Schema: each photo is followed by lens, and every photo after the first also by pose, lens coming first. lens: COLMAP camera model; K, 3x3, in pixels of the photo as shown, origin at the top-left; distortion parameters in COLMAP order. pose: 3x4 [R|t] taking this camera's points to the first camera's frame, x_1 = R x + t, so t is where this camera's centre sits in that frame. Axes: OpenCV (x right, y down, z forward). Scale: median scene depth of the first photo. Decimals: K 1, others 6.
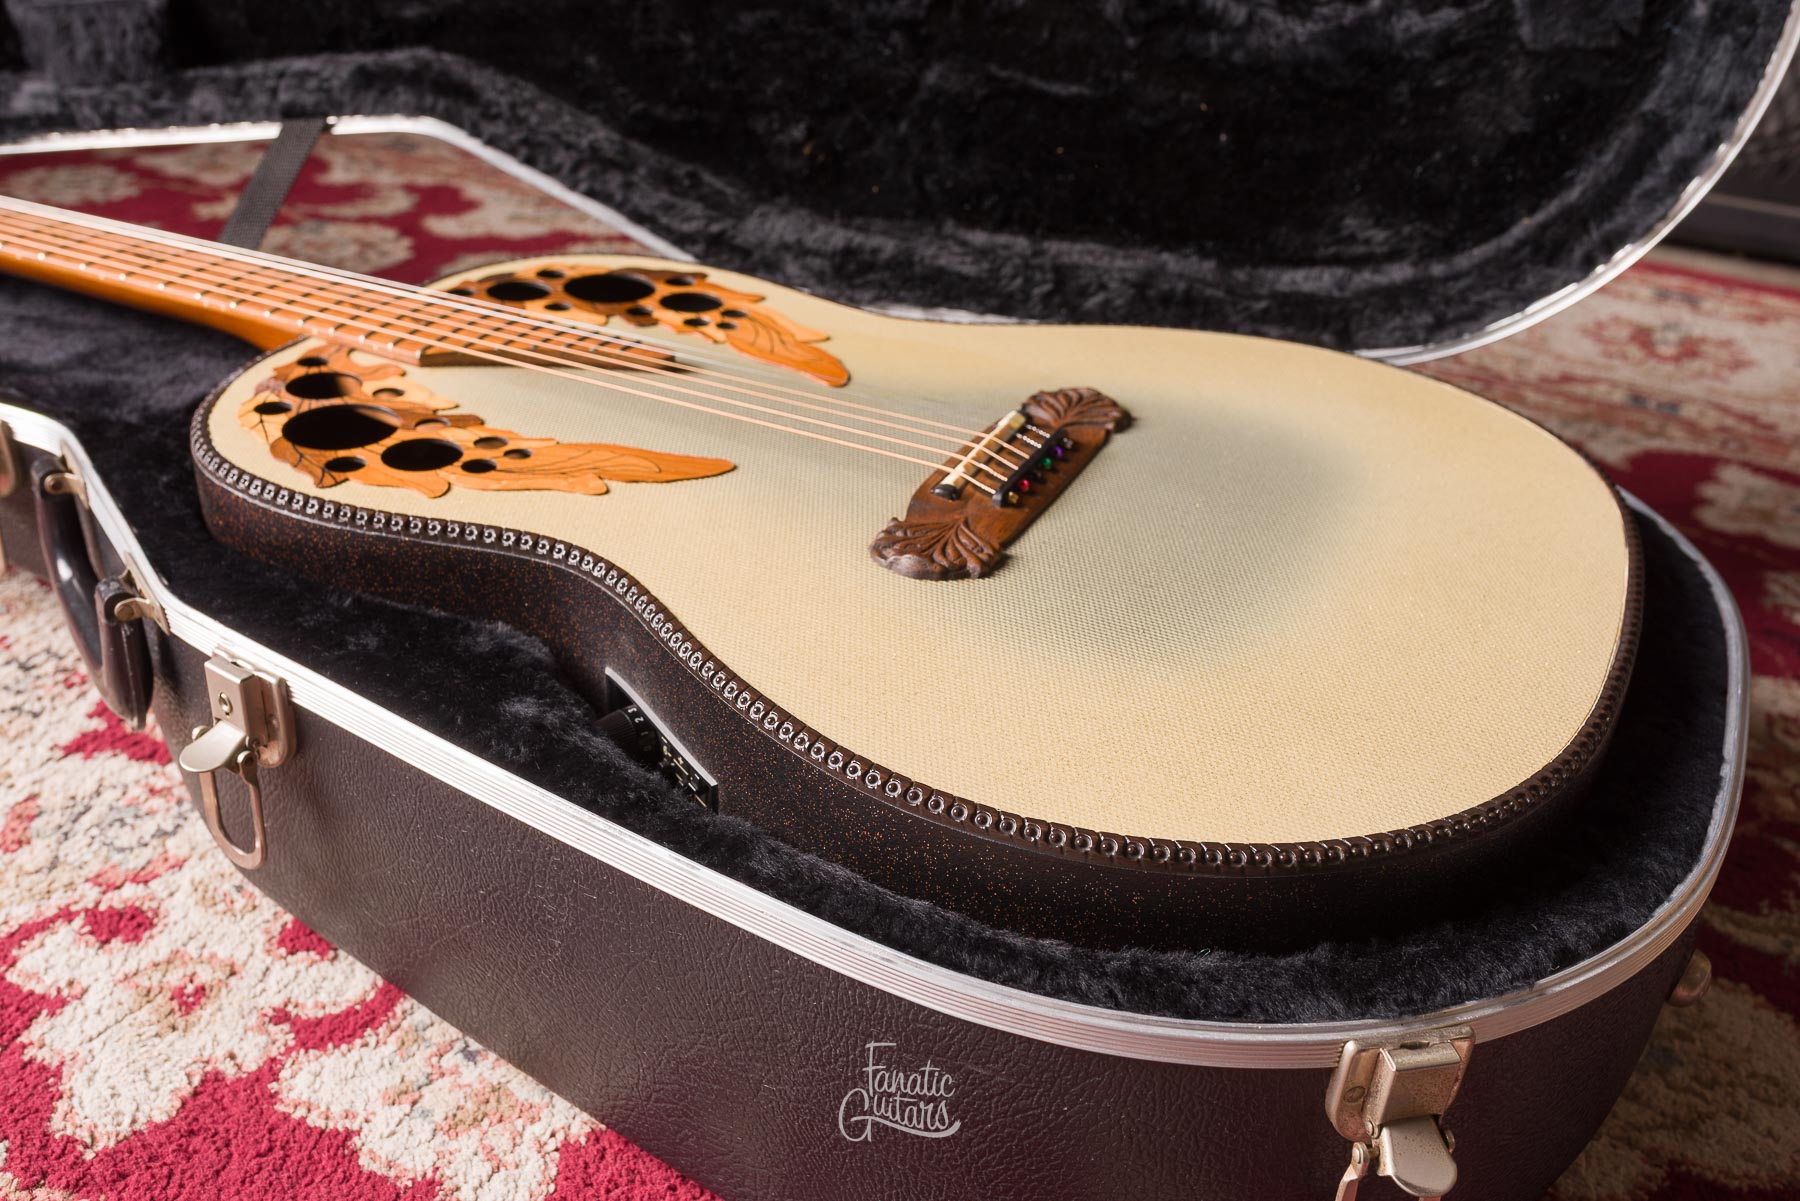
lens RADIAL K [[1761.4, 0, 900.9], [0, 1761.4, 604.9], [0, 0, 1]] dist [-0.003397, 0.008539]
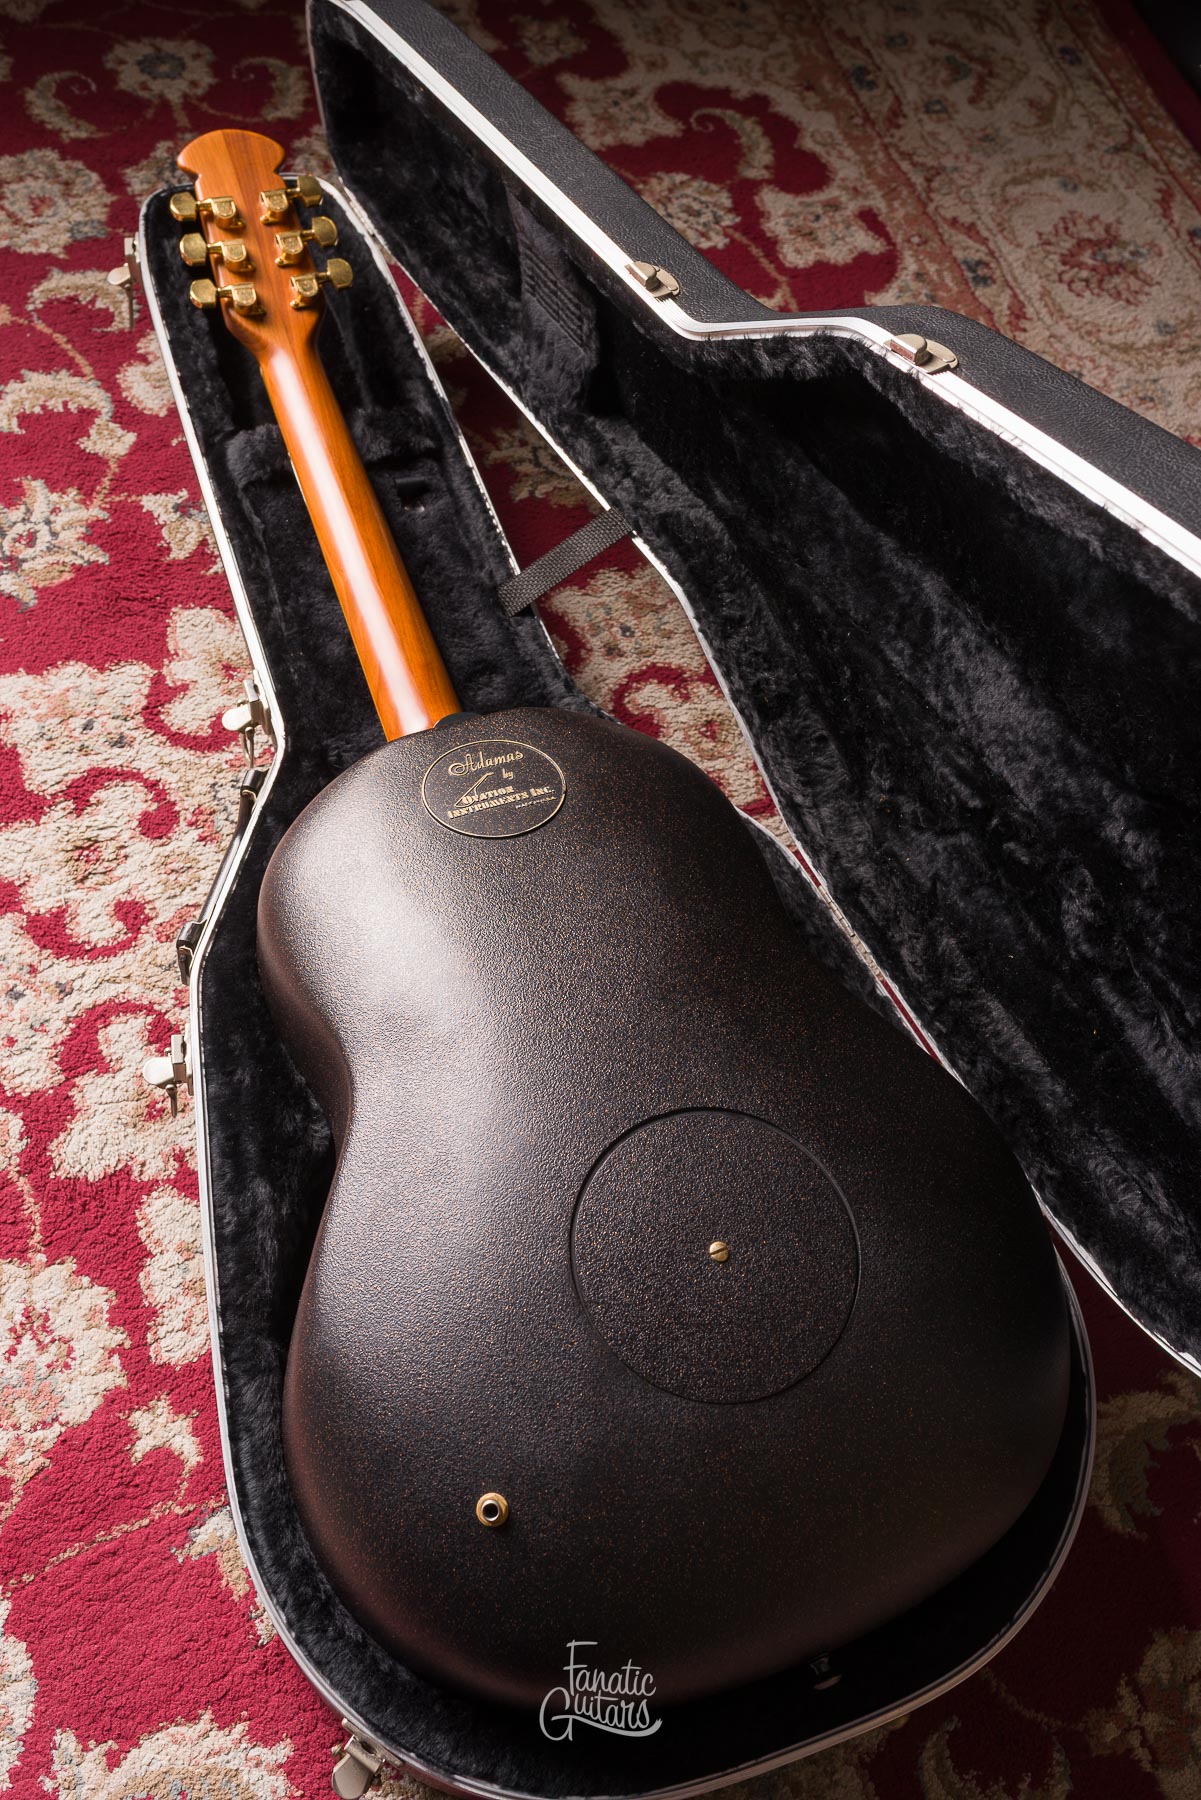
lens RADIAL K [[1720.4, 0, 599.4], [0, 1720.4, 906.6], [0, 0, 1]] dist [-0.001687, 0.000961]
pose [[0.695686, 0.642776, -0.320718, 0.297759], [-0.441766, 0.734882, 0.514579, -0.912122], [0.566448, -0.216303, 0.795204, -0.075911]]
